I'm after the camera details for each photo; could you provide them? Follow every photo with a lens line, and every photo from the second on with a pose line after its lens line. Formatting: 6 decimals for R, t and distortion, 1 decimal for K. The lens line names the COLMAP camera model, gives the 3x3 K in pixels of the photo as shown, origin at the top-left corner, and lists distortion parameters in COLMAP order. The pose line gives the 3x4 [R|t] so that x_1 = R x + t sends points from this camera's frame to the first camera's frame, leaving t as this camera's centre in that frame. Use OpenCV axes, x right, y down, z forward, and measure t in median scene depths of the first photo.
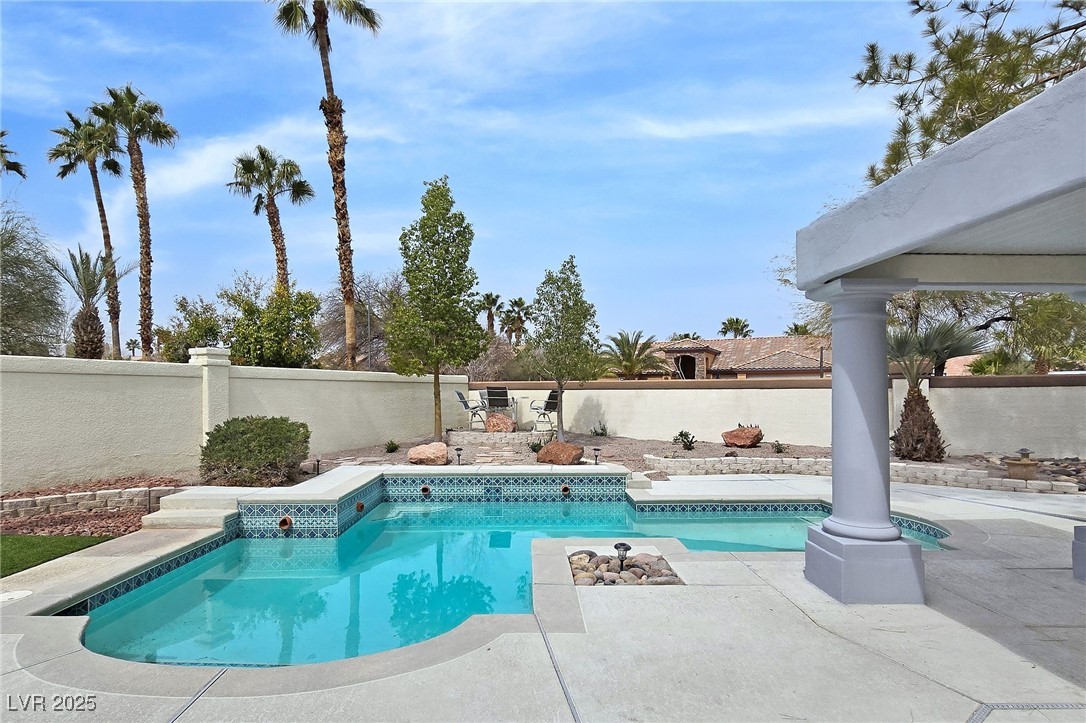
lens RADIAL K [[566.7, 0, 531.7], [0, 566.7, 378.0], [0, 0, 1]] dist [-0.002671, -0.000628]
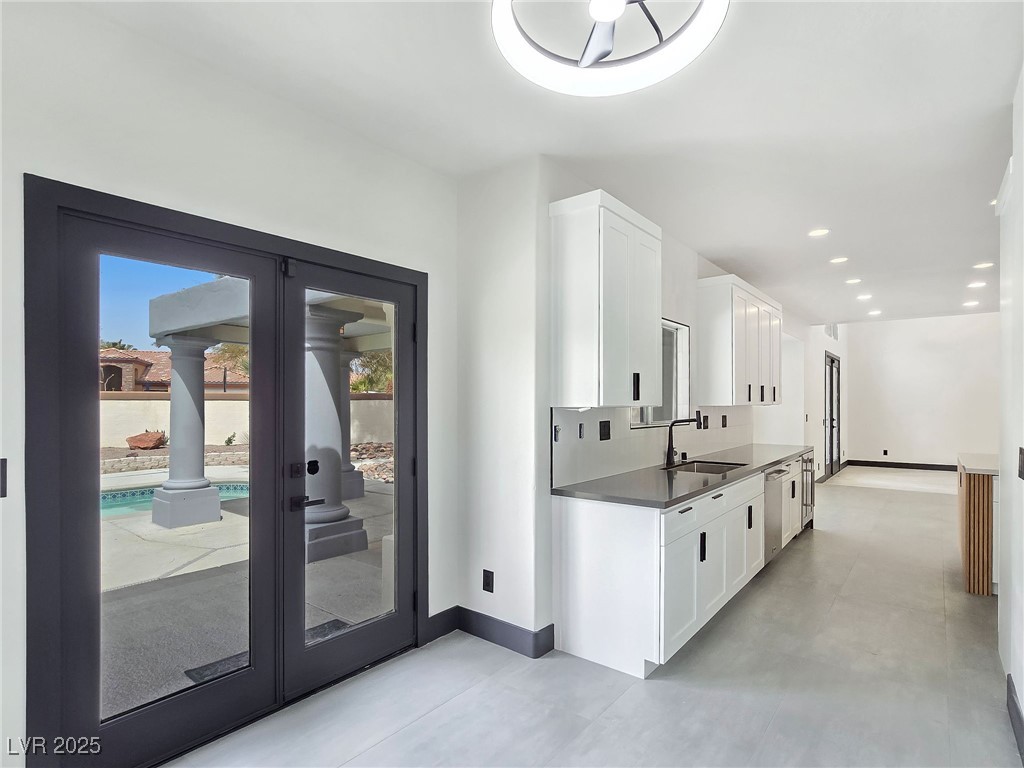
lens RADIAL K [[528.6, 0, 512.0], [0, 528.6, 384.0], [0, 0, 1]] dist [0.001258, -0.000211]
pose [[0.622158, 0.029550, 0.782333, -0.021824], [-0.019886, 0.999561, -0.021940, -0.005137], [-0.782639, -0.001907, 0.622473, -0.293680]]
